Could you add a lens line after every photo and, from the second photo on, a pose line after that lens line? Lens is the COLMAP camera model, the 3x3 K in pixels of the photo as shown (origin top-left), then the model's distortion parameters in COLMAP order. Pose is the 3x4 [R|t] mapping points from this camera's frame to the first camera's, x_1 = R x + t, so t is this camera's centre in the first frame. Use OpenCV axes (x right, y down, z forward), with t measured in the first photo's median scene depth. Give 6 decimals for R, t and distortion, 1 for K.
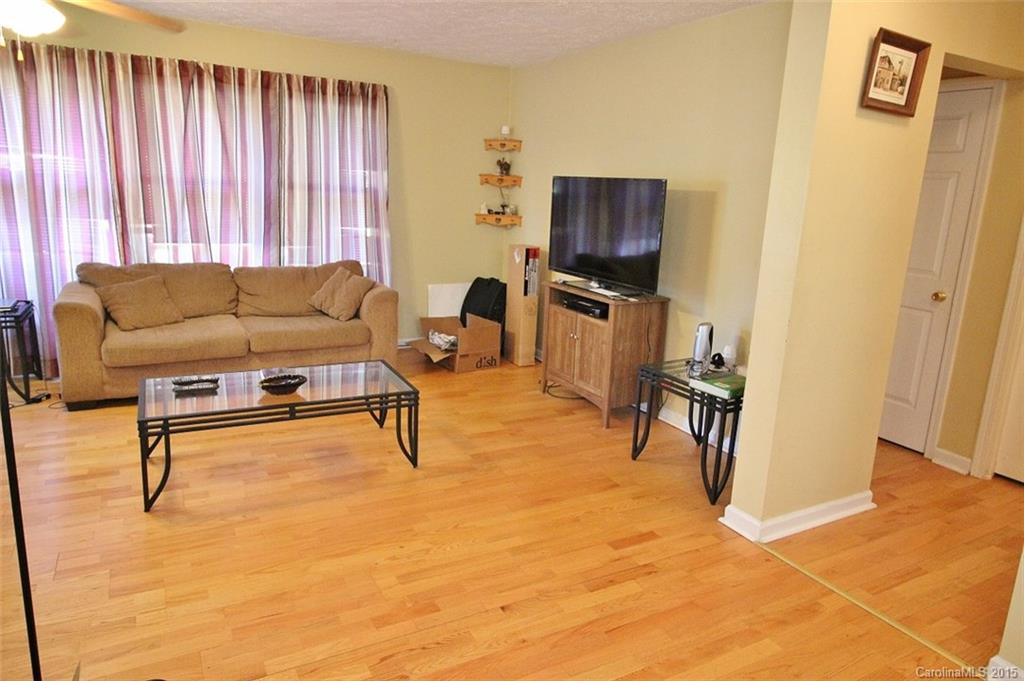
lens RADIAL K [[657.8, 0, 518.5], [0, 657.8, 329.7], [0, 0, 1]] dist [-0.005701, -0.000126]
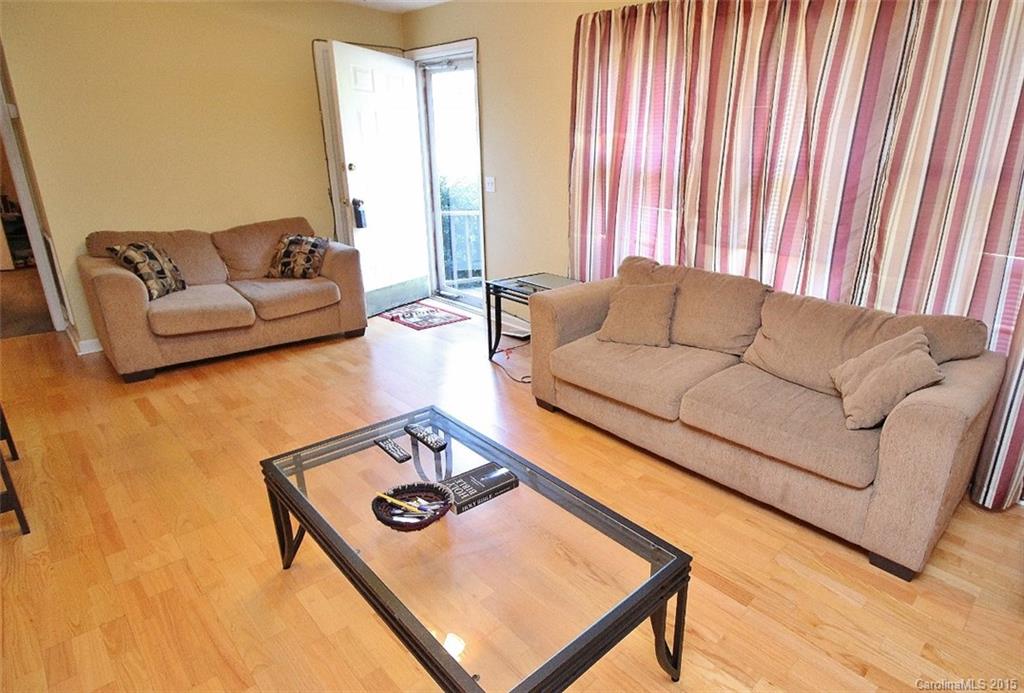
lens RADIAL K [[566.4, 0, 609.6], [0, 566.4, 358.5], [0, 0, 1]] dist [-0.016364, -0.003250]
pose [[0.323474, 0.281021, -0.903544, 0.063051], [-0.225952, 0.950198, 0.214639, -0.117371], [0.918863, 0.134727, 0.370862, 0.642194]]
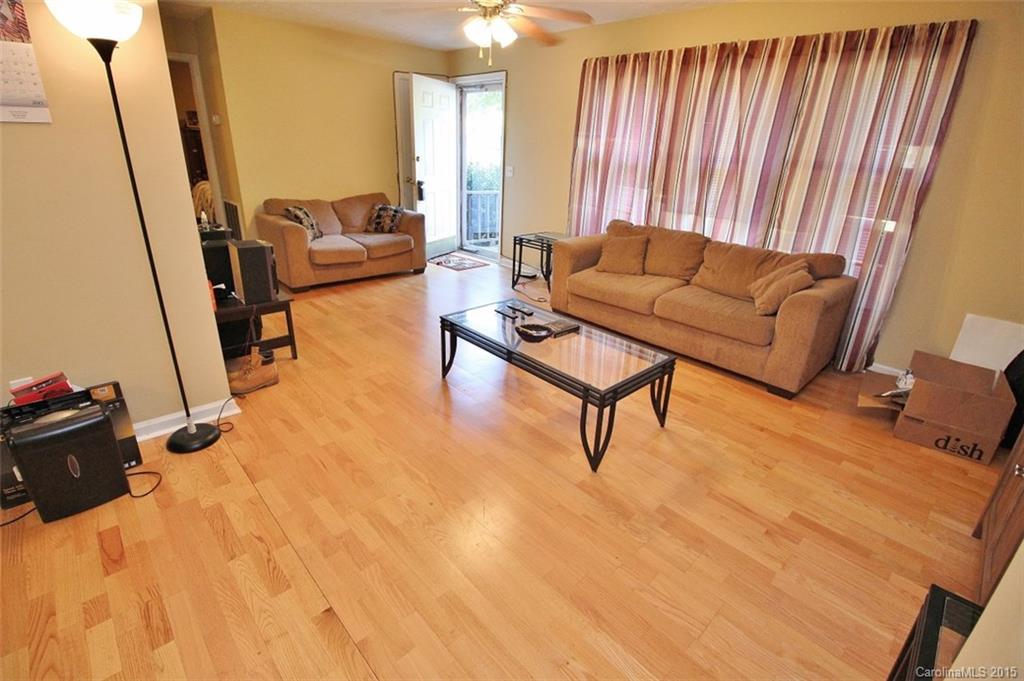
lens RADIAL K [[471.7, 0, 514.9], [0, 471.7, 334.4], [0, 0, 1]] dist [-0.012881, -0.005391]
pose [[0.249877, 0.318306, -0.914463, 0.246849], [-0.237339, 0.935746, 0.260862, -0.076311], [0.938739, 0.151854, 0.309368, 0.484188]]
